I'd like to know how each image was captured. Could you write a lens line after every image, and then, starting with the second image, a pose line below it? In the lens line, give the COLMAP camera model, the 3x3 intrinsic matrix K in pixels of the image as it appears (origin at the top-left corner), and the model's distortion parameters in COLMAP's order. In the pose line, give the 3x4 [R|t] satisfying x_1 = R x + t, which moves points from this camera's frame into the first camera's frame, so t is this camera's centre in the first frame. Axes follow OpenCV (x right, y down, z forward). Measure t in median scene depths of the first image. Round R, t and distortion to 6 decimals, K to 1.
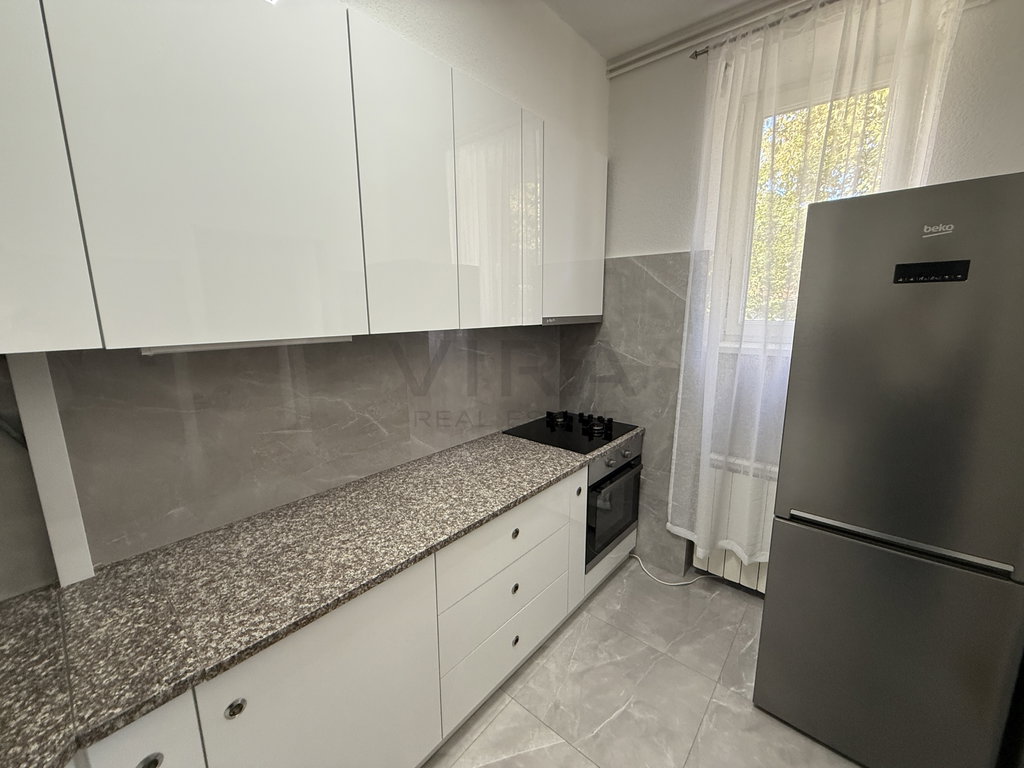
lens RADIAL K [[408.6, 0, 510.6], [0, 408.6, 383.8], [0, 0, 1]] dist [0.003728, 0.000006]
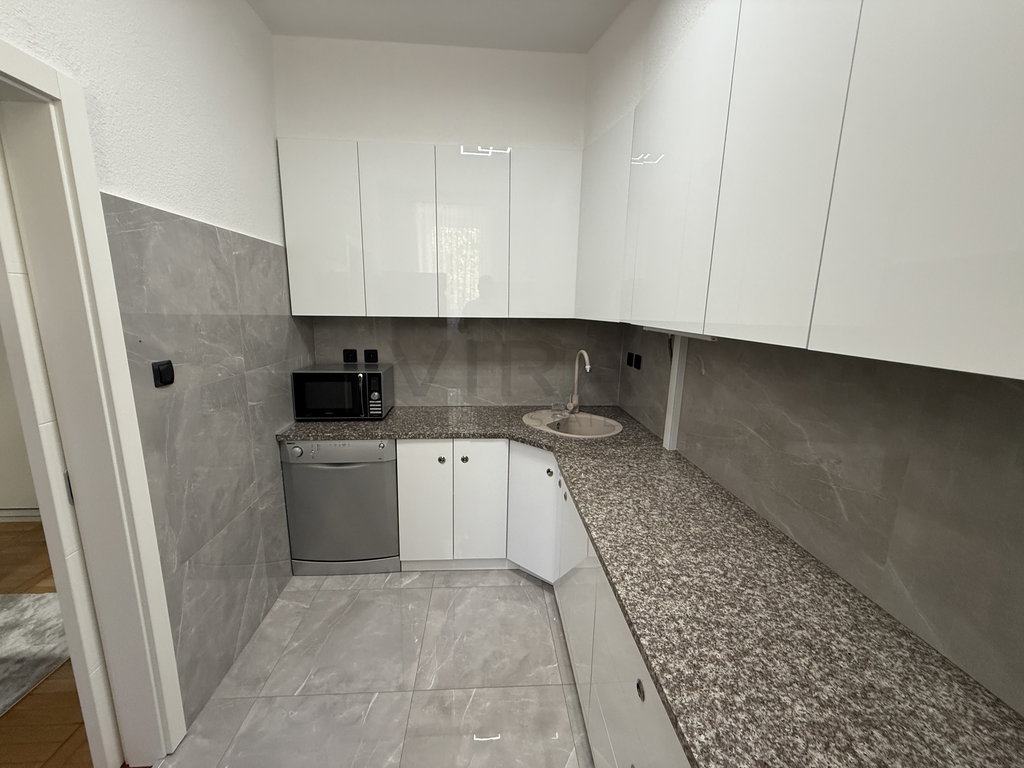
lens RADIAL K [[408.6, 0, 511.7], [0, 408.6, 383.9], [0, 0, 1]] dist [0.003728, 0.000006]
pose [[-0.719095, 0.122929, -0.683952, 0.515895], [-0.143093, 0.936943, 0.318846, -0.215446], [0.680019, 0.327149, -0.656161, 1.168325]]
